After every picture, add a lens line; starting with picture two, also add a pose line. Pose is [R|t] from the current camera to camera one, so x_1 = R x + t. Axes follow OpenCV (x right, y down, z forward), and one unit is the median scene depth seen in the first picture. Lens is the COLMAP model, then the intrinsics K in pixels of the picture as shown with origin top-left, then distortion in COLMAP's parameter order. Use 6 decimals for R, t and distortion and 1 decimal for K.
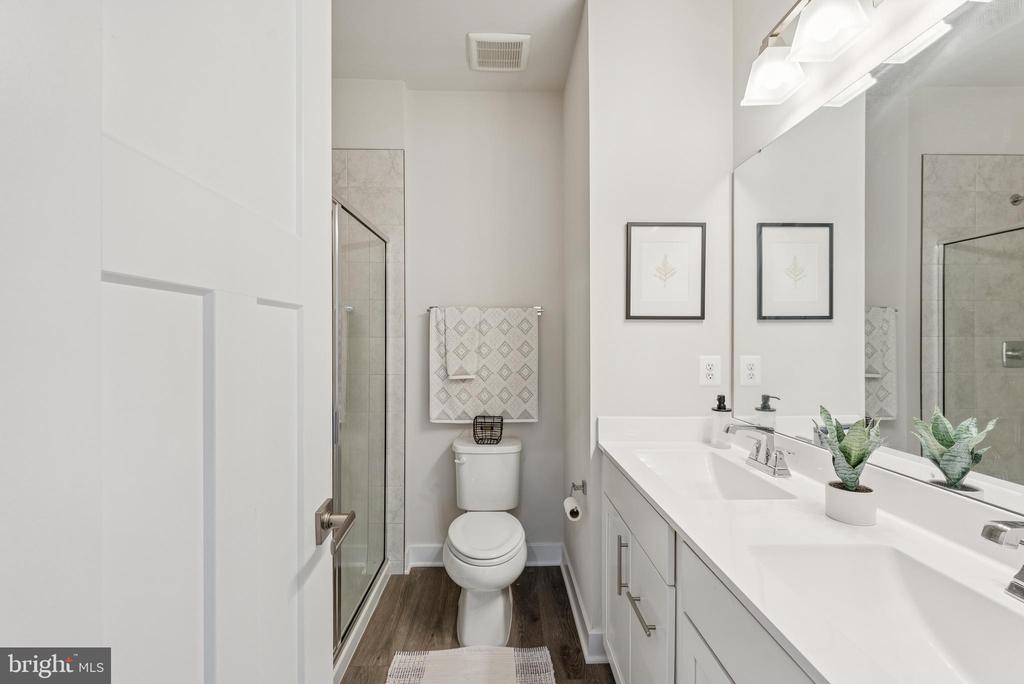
lens RADIAL K [[426.7, 0, 511.9], [0, 426.7, 340.3], [0, 0, 1]] dist [-0.001109, 0.000309]
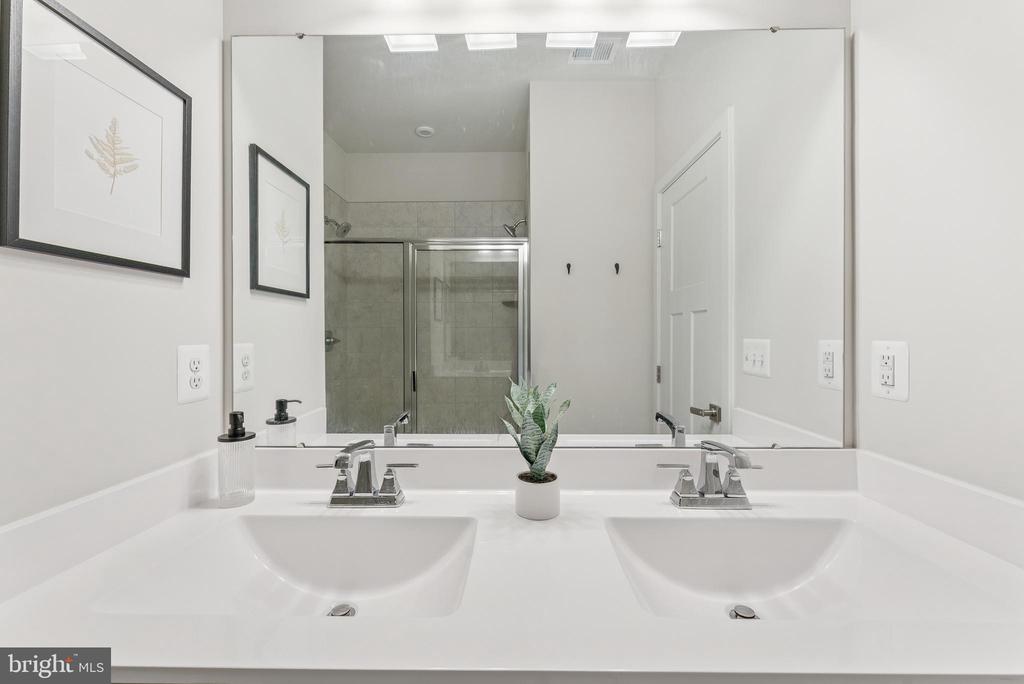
lens RADIAL K [[410.1, 0, 511.4], [0, 410.1, 335.5], [0, 0, 1]] dist [-0.003568, -0.001006]
pose [[0.044037, -0.001241, 0.999029, -0.042527], [0.004381, 0.999990, 0.001049, 0.024891], [-0.999020, 0.004331, 0.044042, 0.575769]]
